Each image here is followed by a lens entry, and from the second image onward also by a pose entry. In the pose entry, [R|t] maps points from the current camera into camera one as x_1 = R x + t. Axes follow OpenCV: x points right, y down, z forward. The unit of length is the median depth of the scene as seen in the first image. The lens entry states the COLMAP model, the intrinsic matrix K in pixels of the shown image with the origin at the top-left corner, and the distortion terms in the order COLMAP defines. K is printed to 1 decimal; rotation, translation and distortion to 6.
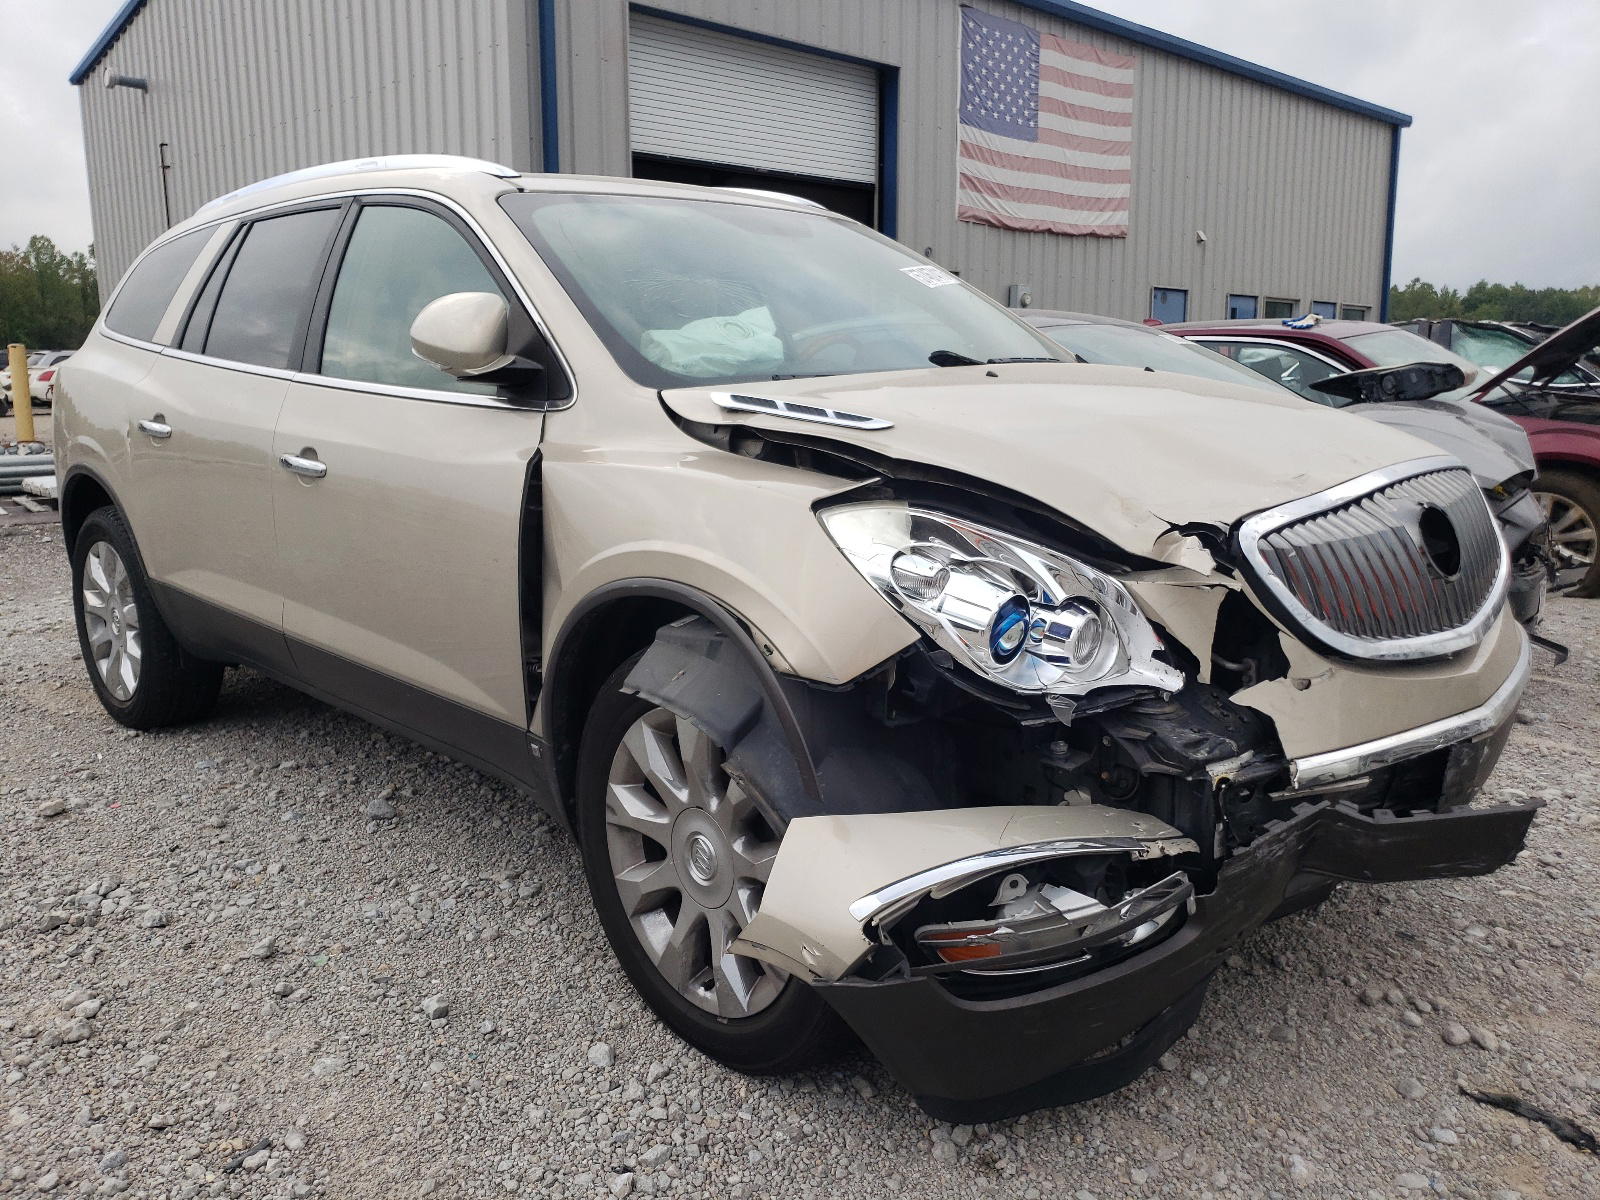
lens RADIAL K [[1211.3, 0, 799.1], [0, 1211.3, 612.7], [0, 0, 1]] dist [0.023761, -0.010281]
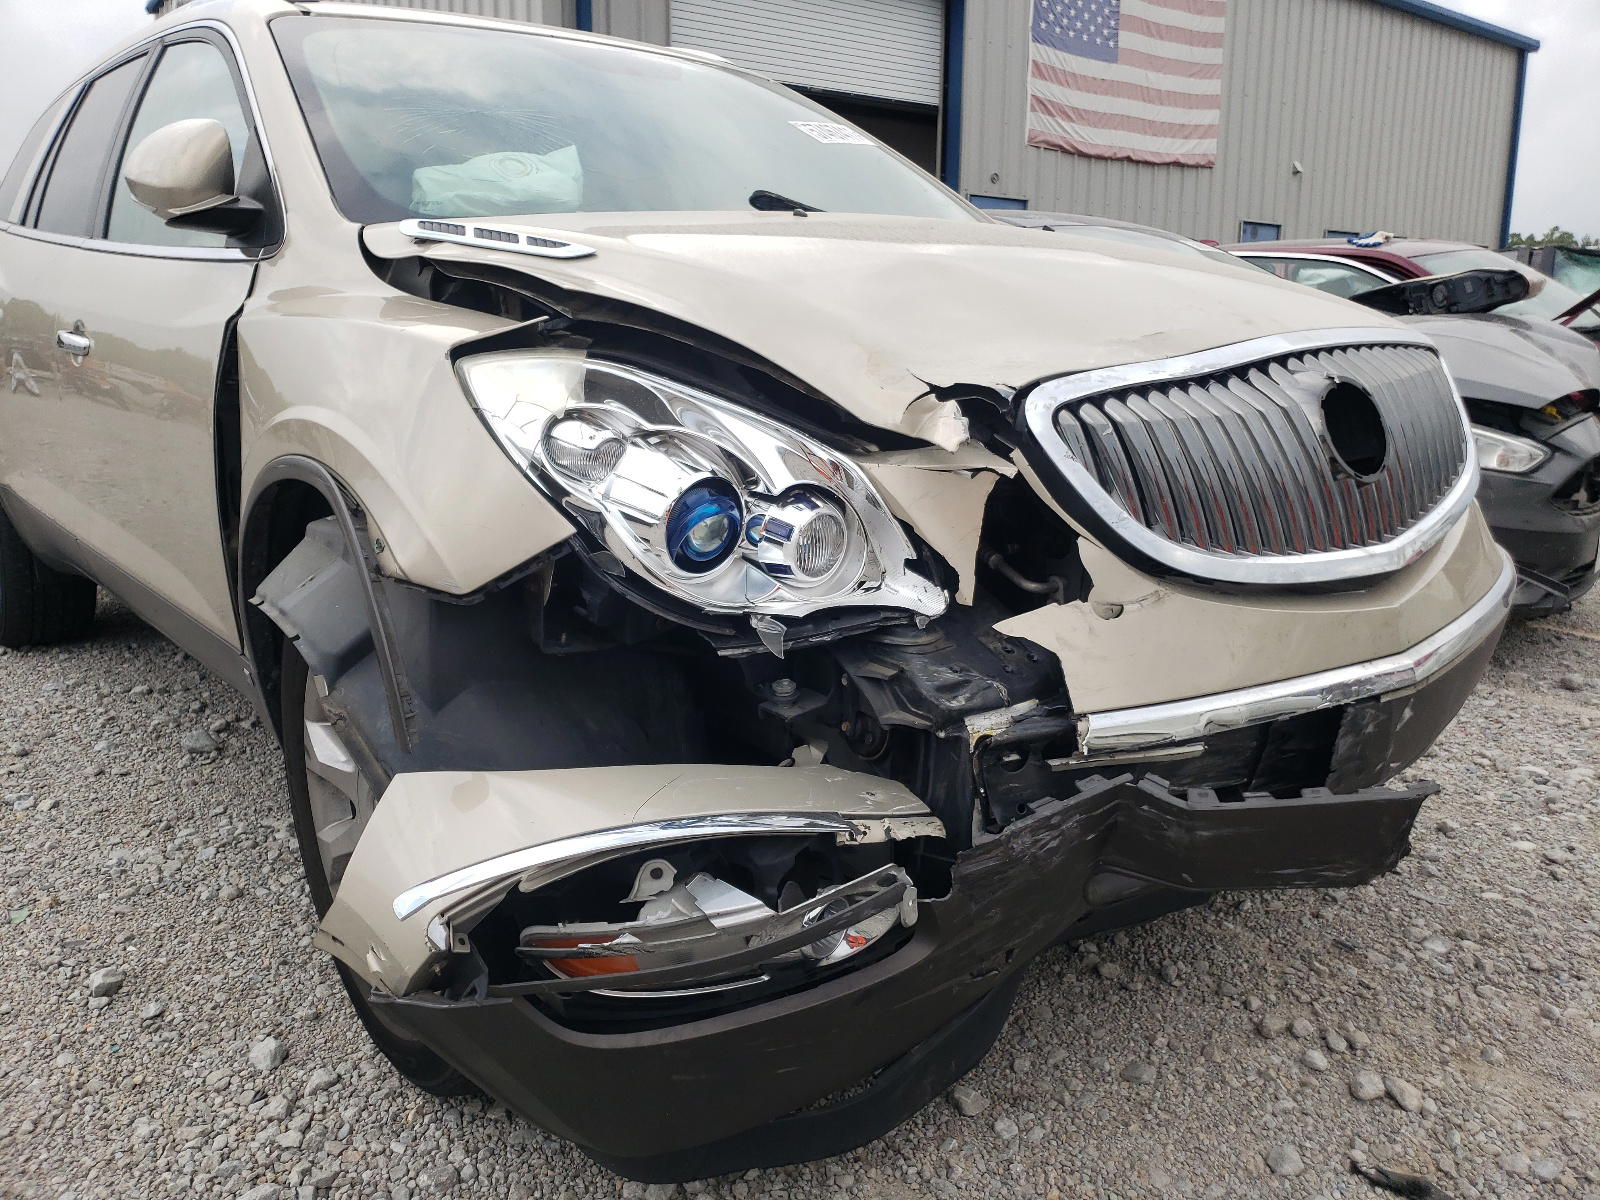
lens RADIAL K [[1213.4, 0, 801.7], [0, 1213.4, 588.3], [0, 0, 1]] dist [0.023751, -0.012561]
pose [[0.996866, 0.026844, -0.074418, 0.251719], [-0.025194, 0.999418, 0.023016, 0.029516], [0.074993, -0.021069, 0.996961, 0.237979]]
